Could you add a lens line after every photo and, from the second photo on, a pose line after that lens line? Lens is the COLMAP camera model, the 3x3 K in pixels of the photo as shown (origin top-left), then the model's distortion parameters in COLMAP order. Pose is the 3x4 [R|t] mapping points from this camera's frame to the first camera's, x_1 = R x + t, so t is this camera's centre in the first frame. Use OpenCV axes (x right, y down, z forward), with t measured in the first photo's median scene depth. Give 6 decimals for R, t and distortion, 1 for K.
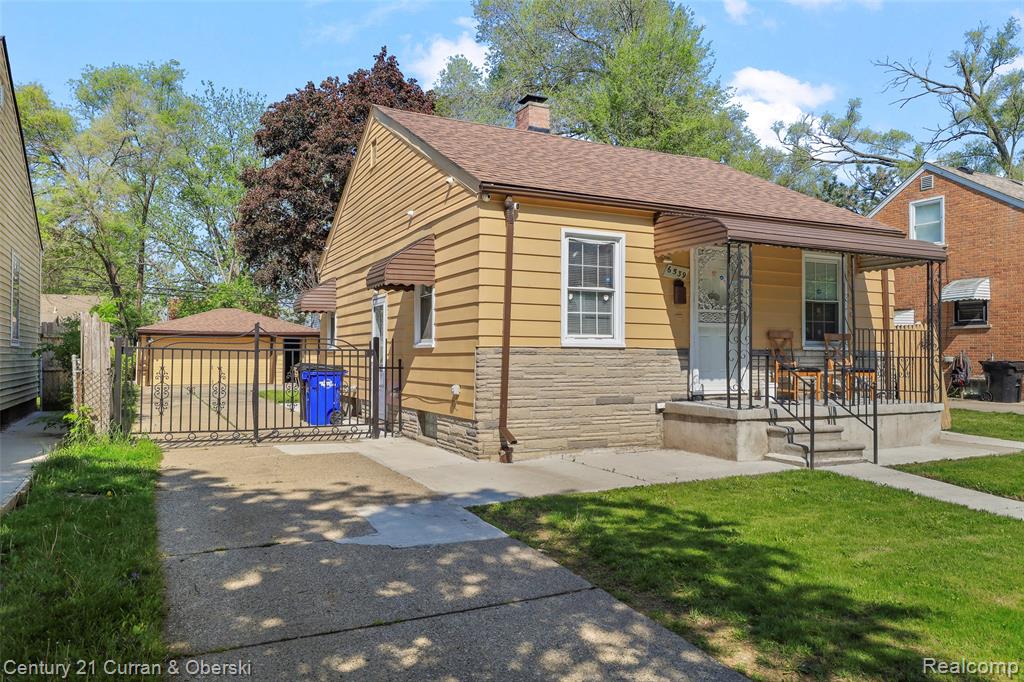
lens RADIAL K [[739.6, 0, 508.9], [0, 739.6, 338.6], [0, 0, 1]] dist [0.004356, 0.012011]
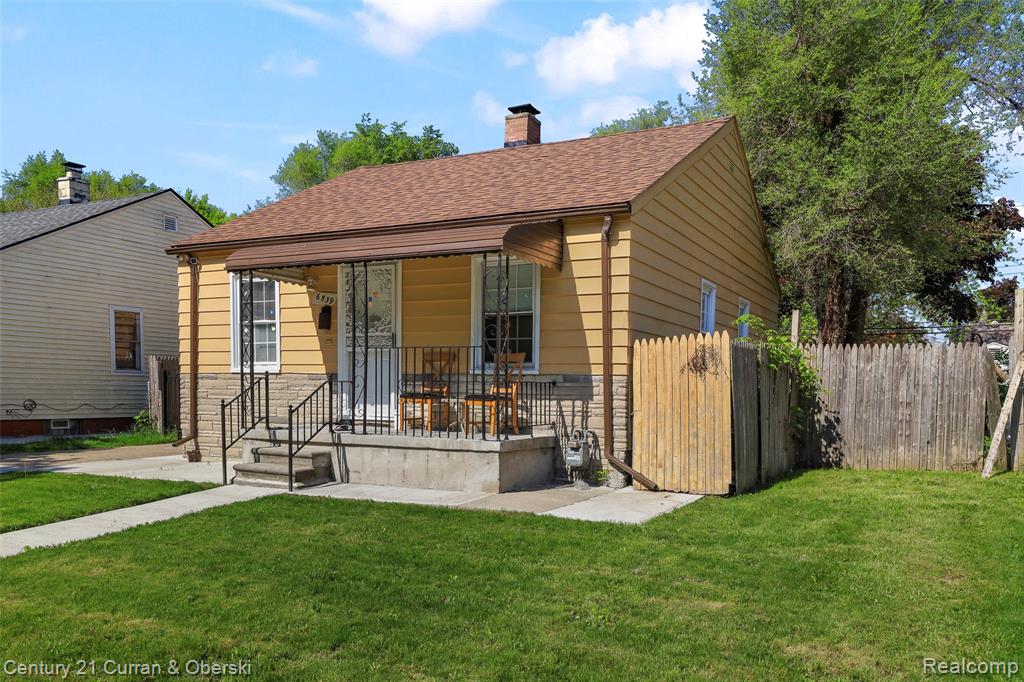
lens RADIAL K [[822.3, 0, 517.5], [0, 822.3, 436.3], [0, 0, 1]] dist [0.004528, 0.007439]
pose [[0.593492, 0.048848, -0.803356, 1.365741], [0.009460, 0.997664, 0.067652, 0.027064], [0.804784, -0.047751, 0.591644, 0.553109]]
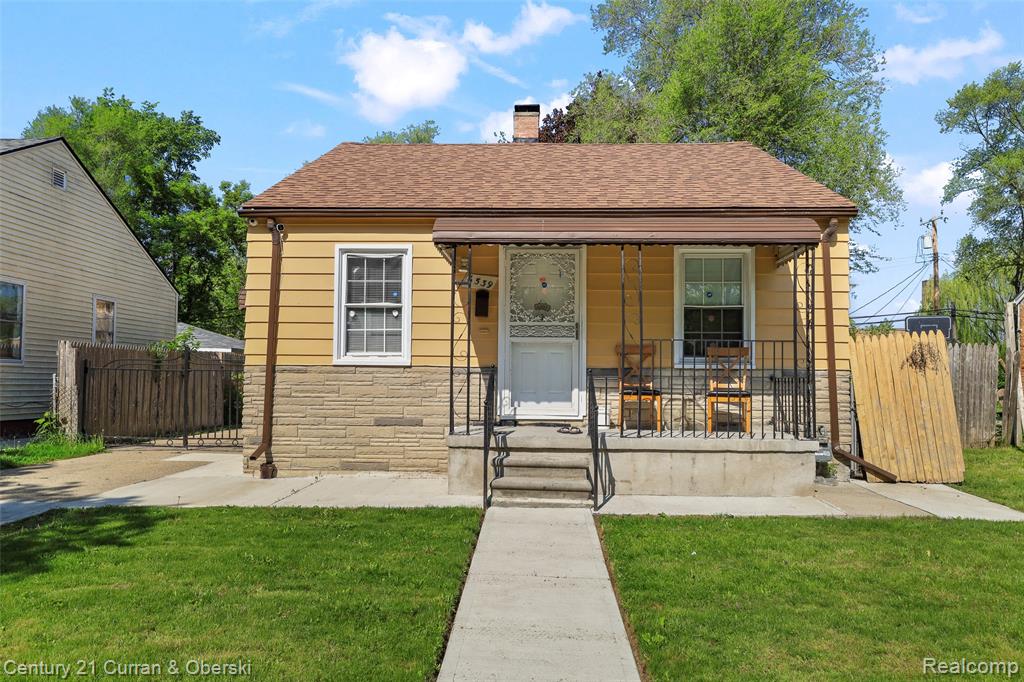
lens RADIAL K [[739.6, 0, 512.9], [0, 739.6, 344.1], [0, 0, 1]] dist [0.004356, 0.012011]
pose [[0.879691, -0.019999, -0.475125, 0.717184], [0.007049, 0.999554, -0.029023, 0.013007], [0.475493, 0.022182, 0.879440, 0.237557]]
